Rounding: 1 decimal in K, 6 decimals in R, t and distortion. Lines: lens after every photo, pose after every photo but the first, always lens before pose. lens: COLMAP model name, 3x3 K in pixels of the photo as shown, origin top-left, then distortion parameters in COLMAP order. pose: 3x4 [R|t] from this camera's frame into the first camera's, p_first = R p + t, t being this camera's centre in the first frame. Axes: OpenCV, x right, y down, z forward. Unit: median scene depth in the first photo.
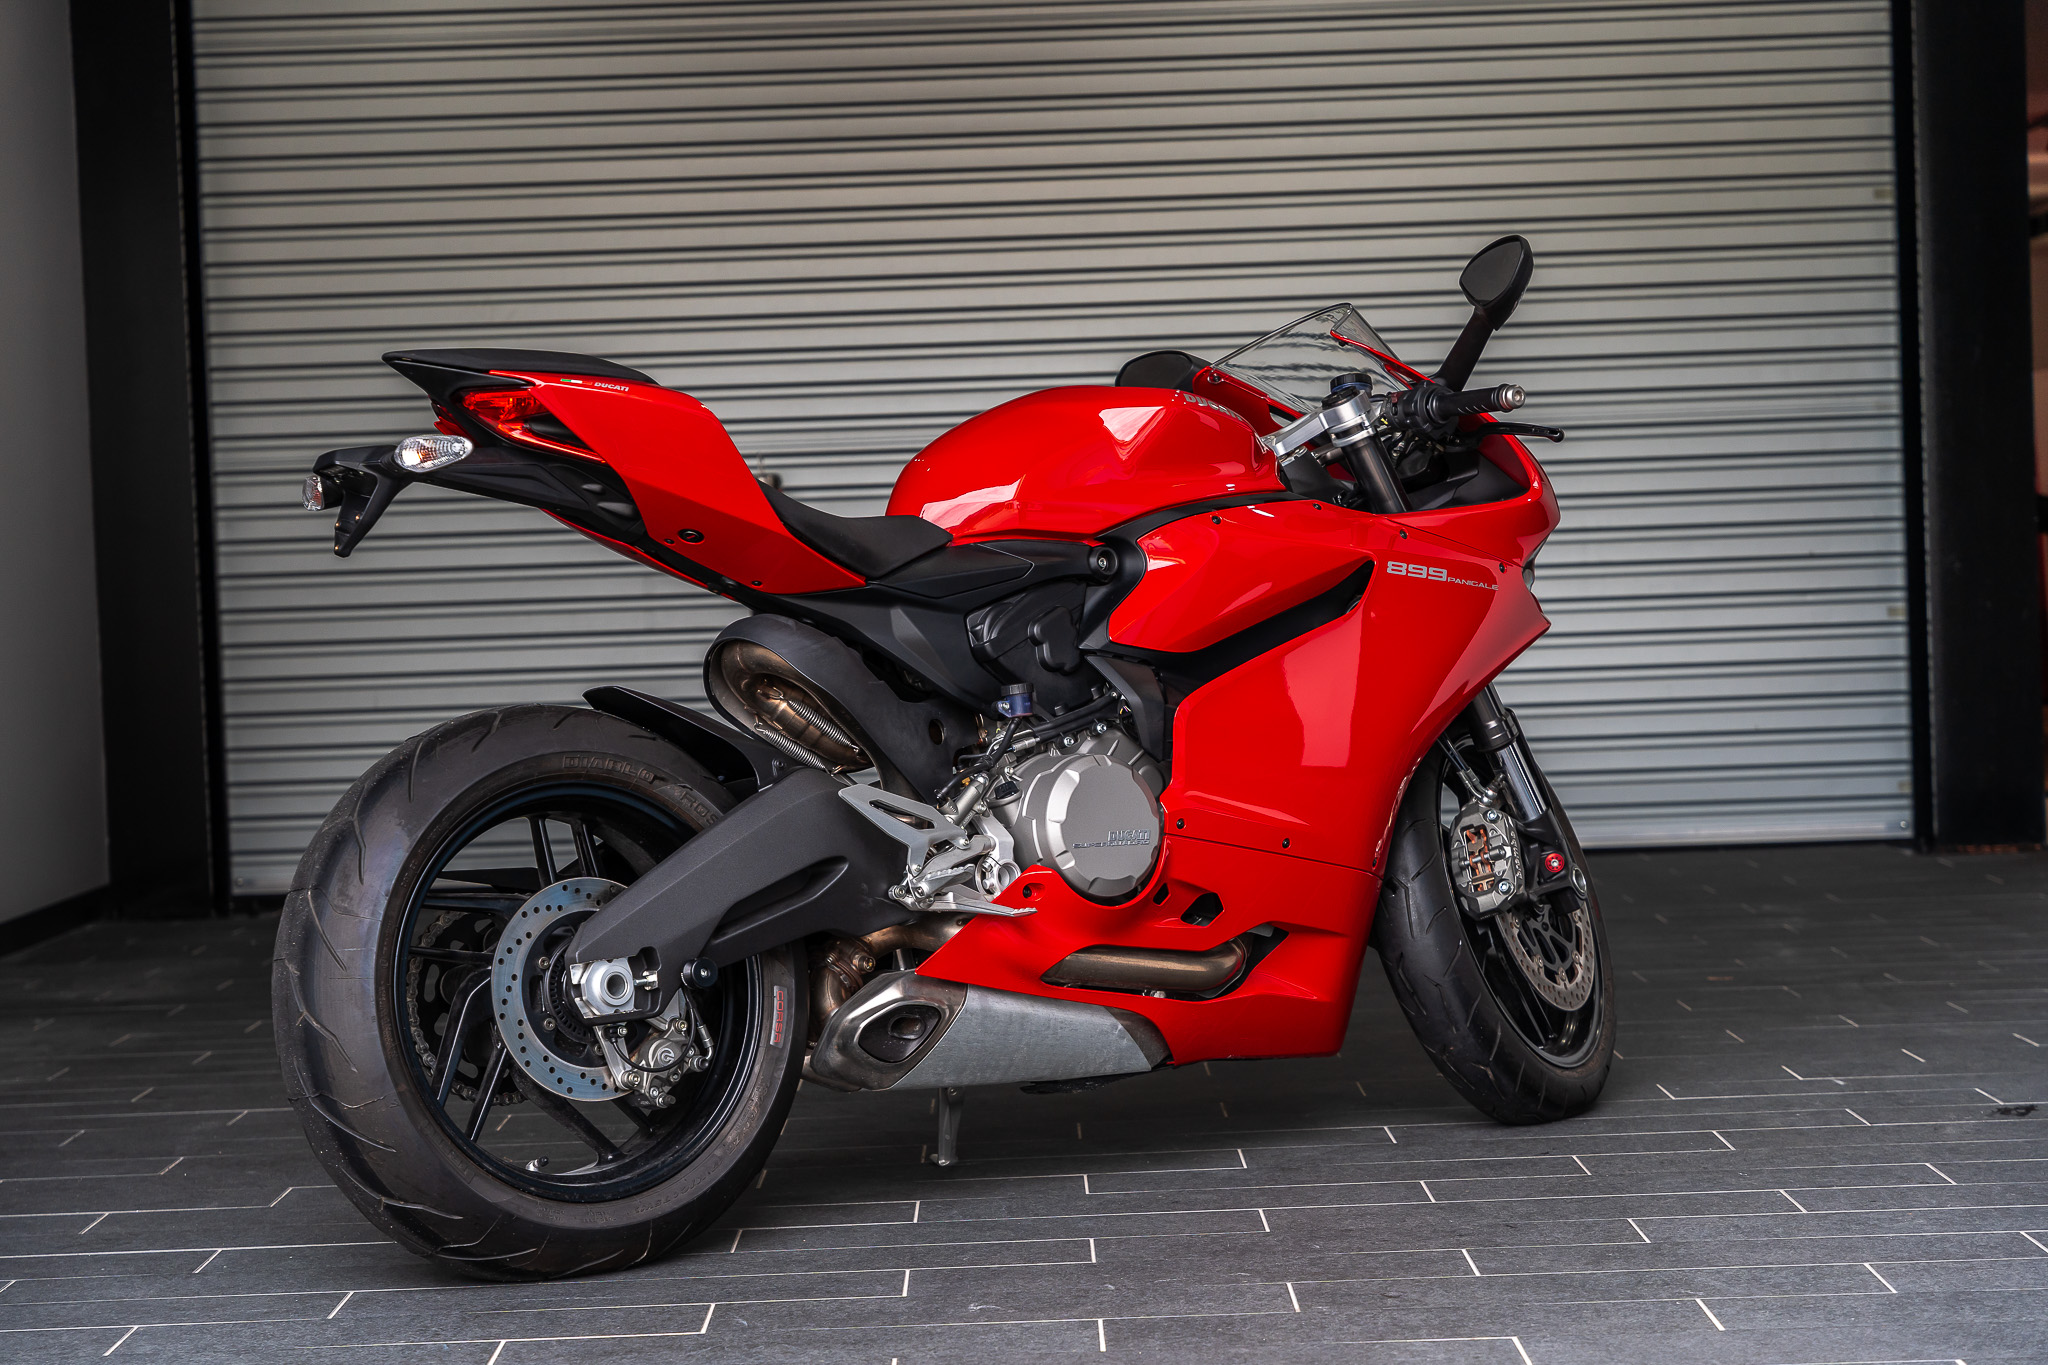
lens RADIAL K [[3977.3, 0, 1024.0], [0, 3977.3, 682.5], [0, 0, 1]] dist [0.007867, 0.039623]
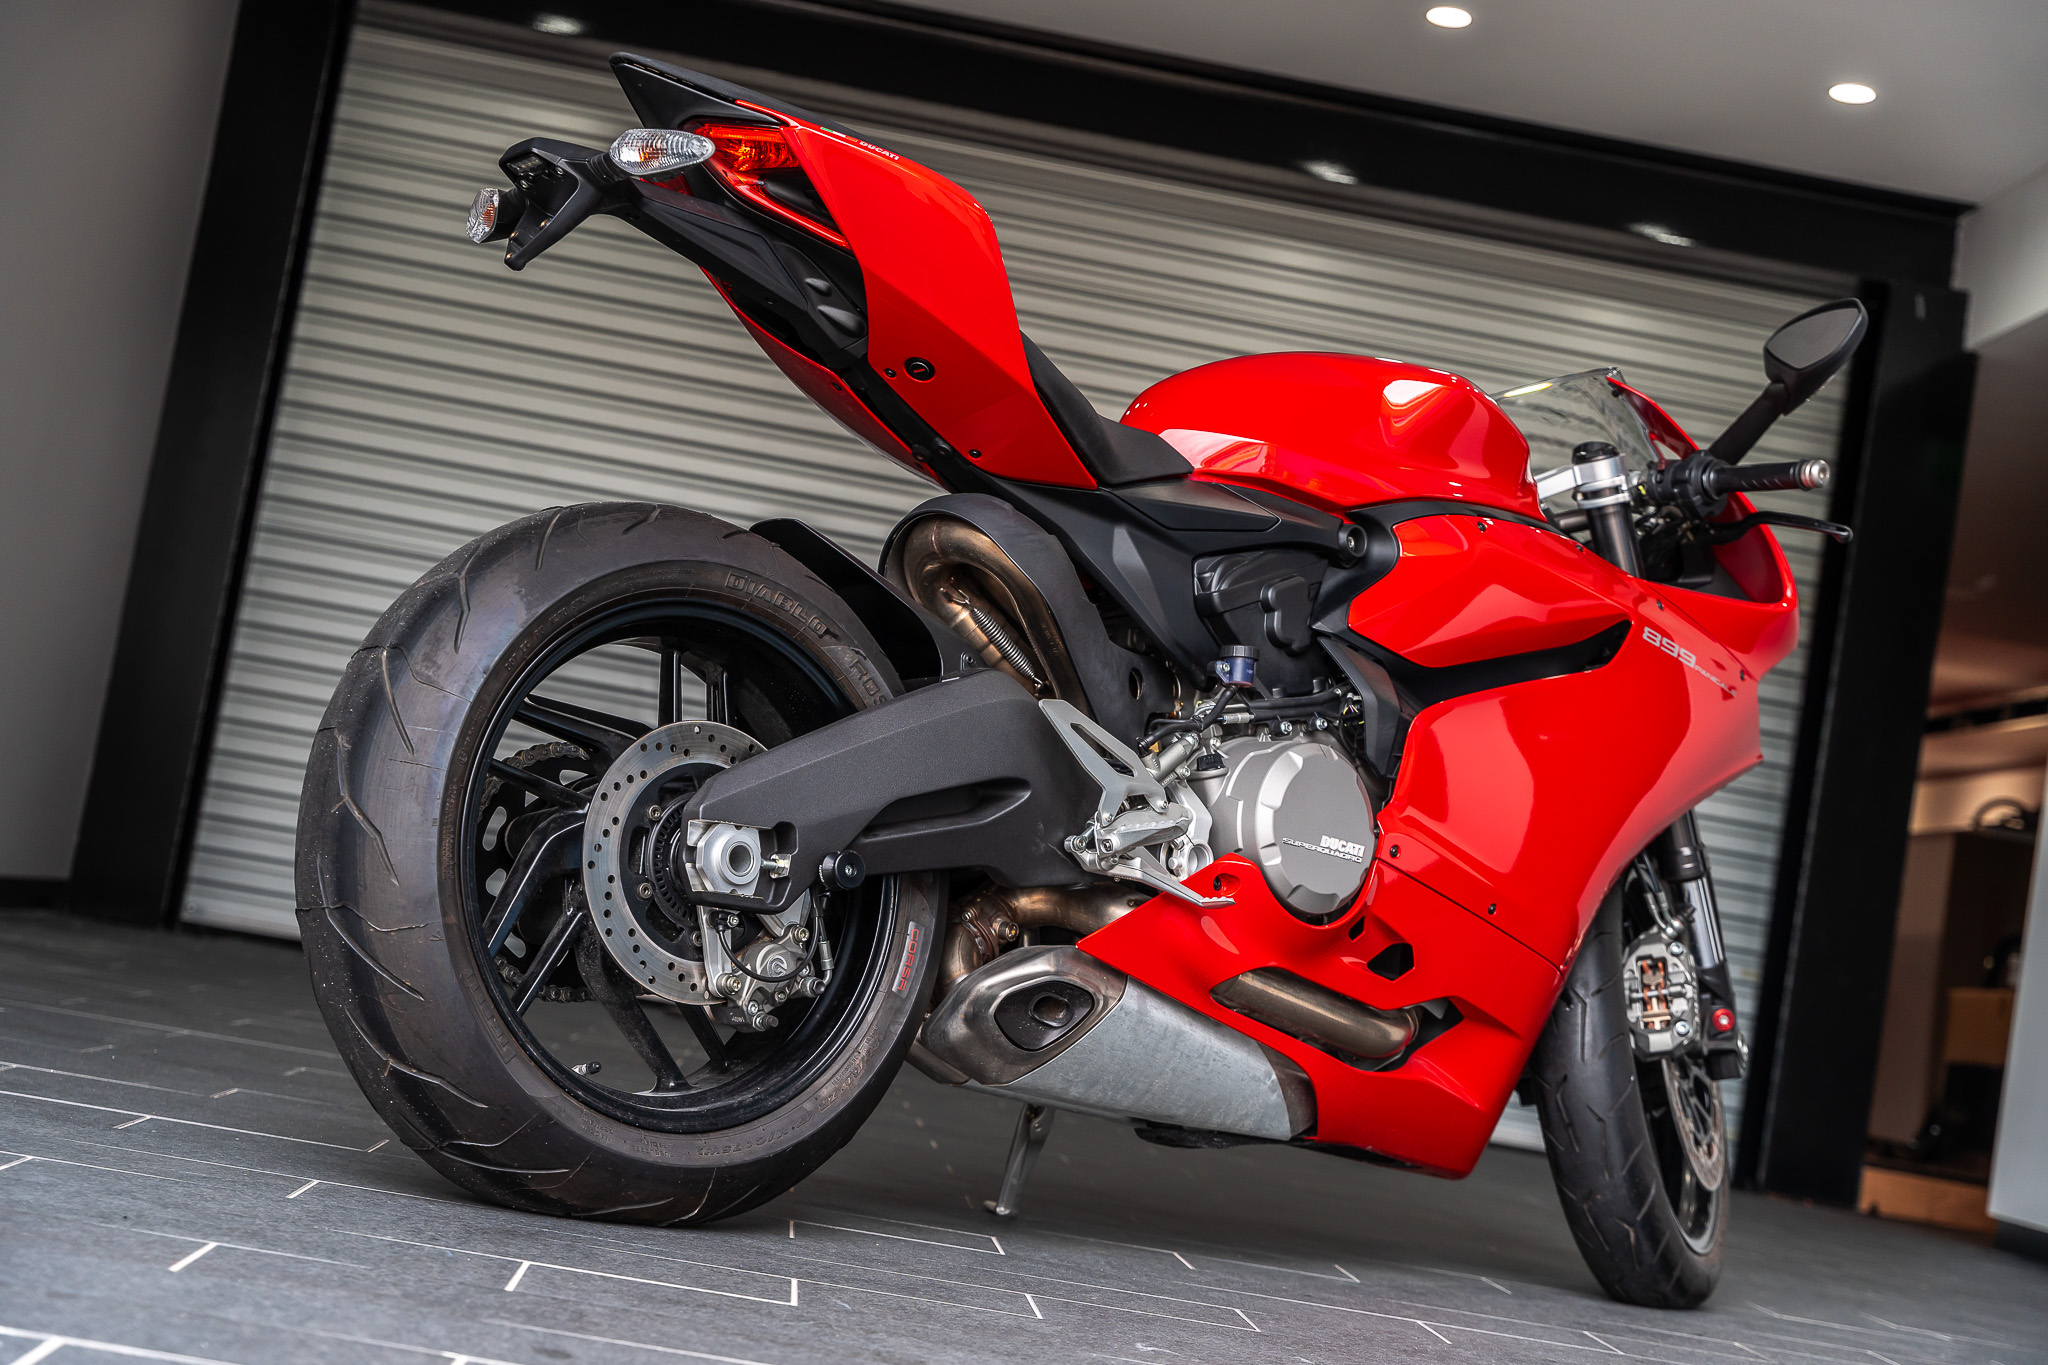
lens RADIAL K [[3062.1, 0, 1024.0], [0, 3062.1, 682.5], [0, 0, 1]] dist [-0.001025, 0.029705]
pose [[0.976662, 0.207590, 0.055111, -0.082524], [-0.199885, 0.972388, -0.120449, 0.096972], [-0.078593, 0.106622, 0.991189, 0.367729]]
